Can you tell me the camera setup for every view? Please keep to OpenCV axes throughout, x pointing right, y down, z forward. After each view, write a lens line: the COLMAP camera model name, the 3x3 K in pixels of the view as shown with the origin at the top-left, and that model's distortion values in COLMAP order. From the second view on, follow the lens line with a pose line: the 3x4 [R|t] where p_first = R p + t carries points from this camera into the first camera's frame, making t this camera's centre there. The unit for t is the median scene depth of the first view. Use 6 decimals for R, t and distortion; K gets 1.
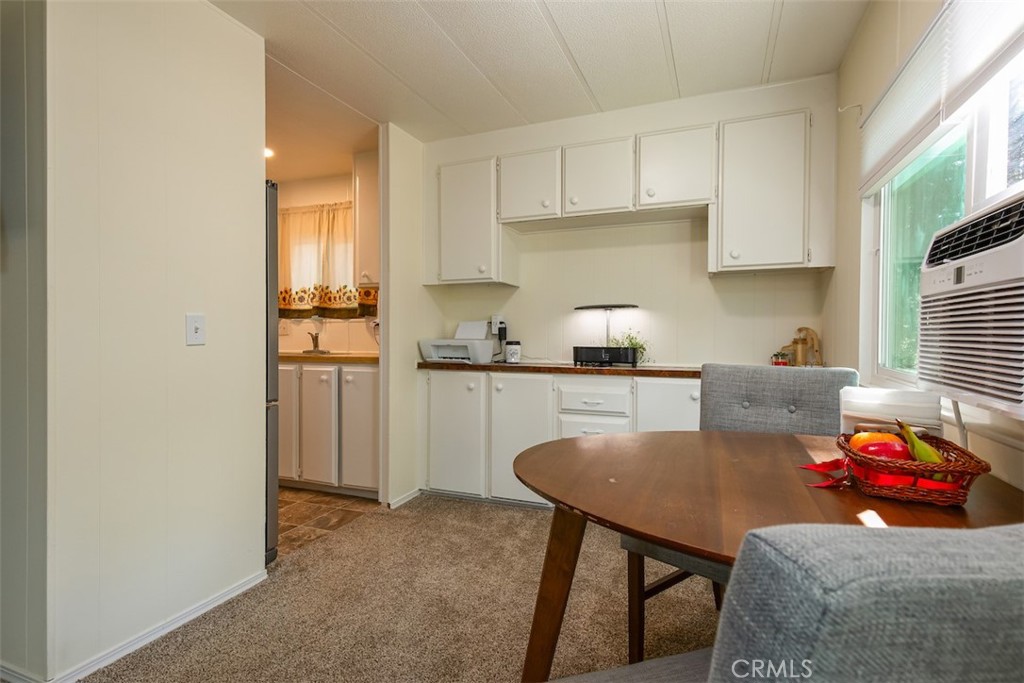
lens RADIAL K [[492.6, 0, 512.9], [0, 492.6, 340.0], [0, 0, 1]] dist [0.018149, -0.002309]
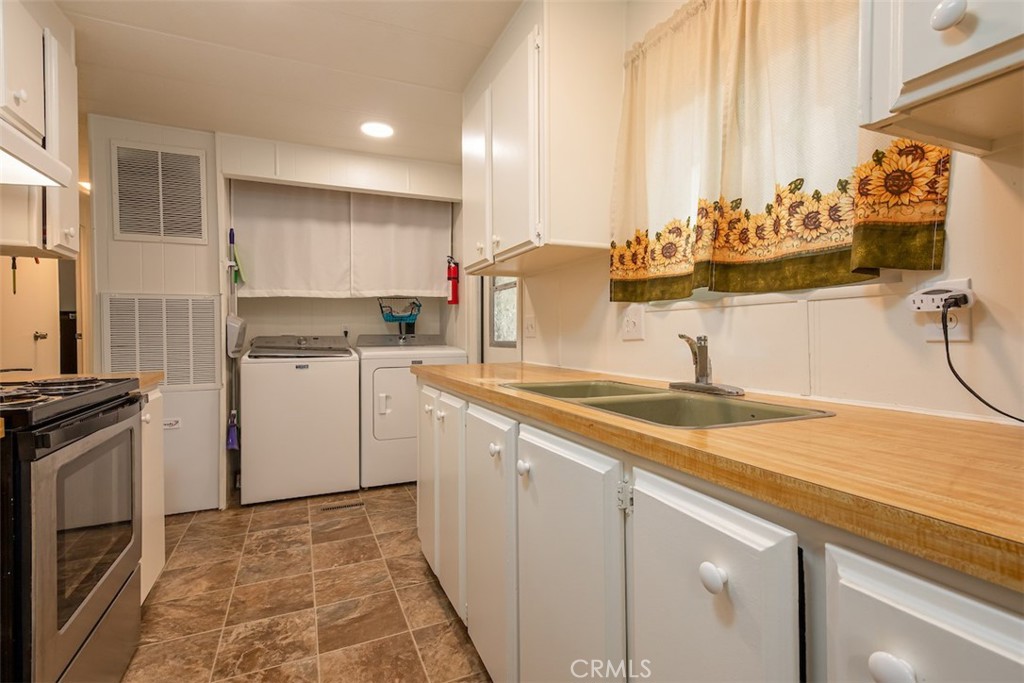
lens RADIAL K [[492.6, 0, 521.5], [0, 492.6, 339.3], [0, 0, 1]] dist [0.018149, -0.002309]
pose [[0.728757, 0.004247, -0.684759, -0.249026], [-0.003376, 0.999991, 0.002609, -0.011828], [0.684764, 0.000410, 0.728765, 0.647854]]
